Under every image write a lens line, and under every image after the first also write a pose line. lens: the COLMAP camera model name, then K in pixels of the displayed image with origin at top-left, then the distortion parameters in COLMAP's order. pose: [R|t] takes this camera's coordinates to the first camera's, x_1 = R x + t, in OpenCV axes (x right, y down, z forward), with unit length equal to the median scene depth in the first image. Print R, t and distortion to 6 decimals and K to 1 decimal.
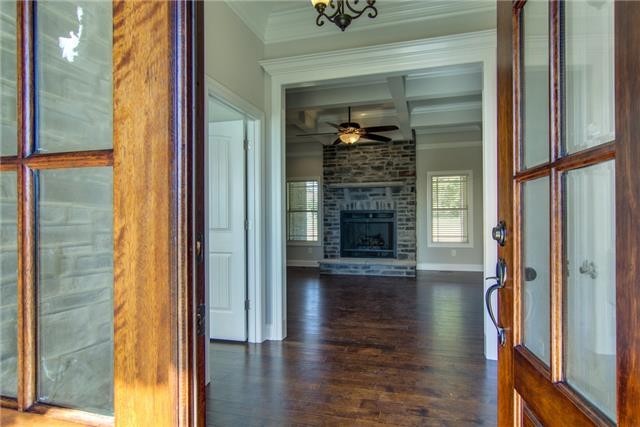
lens RADIAL K [[356.8, 0, 320.5], [0, 356.8, 214.5], [0, 0, 1]] dist [0.000213, 0.000052]
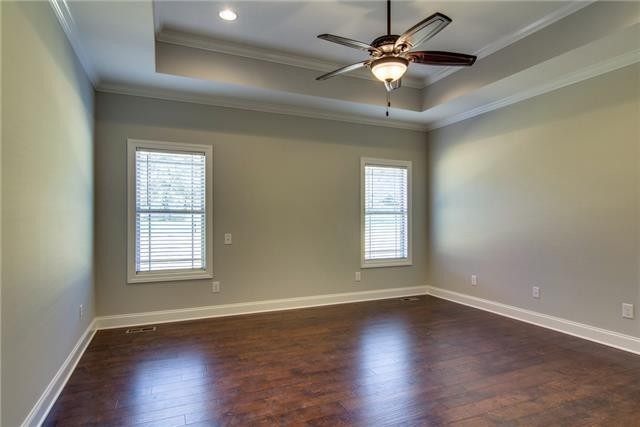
lens RADIAL K [[356.8, 0, 318.7], [0, 356.8, 213.7], [0, 0, 1]] dist [0.000213, 0.000052]
pose [[0.772014, 0.016737, 0.635386, -0.203190], [-0.009951, 0.999849, -0.014246, -0.001856], [-0.635528, 0.004675, 0.772064, 0.549390]]
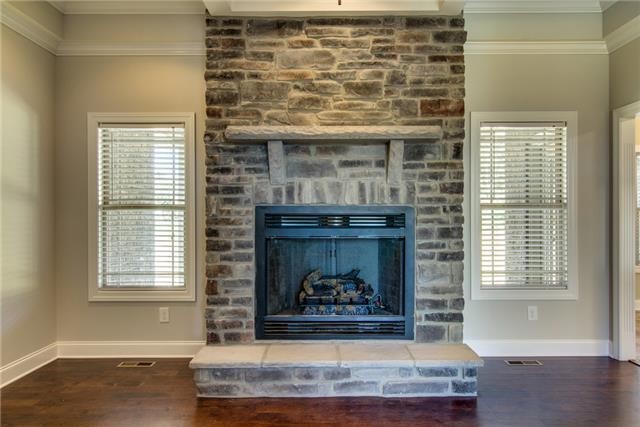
lens RADIAL K [[527.4, 0, 322.8], [0, 527.4, 216.2], [0, 0, 1]] dist [-0.016304, -0.000788]
pose [[0.961572, 0.006045, 0.274486, -0.023524], [-0.007242, 0.999968, 0.003346, -0.003798], [-0.274457, -0.005205, 0.961585, 0.498631]]
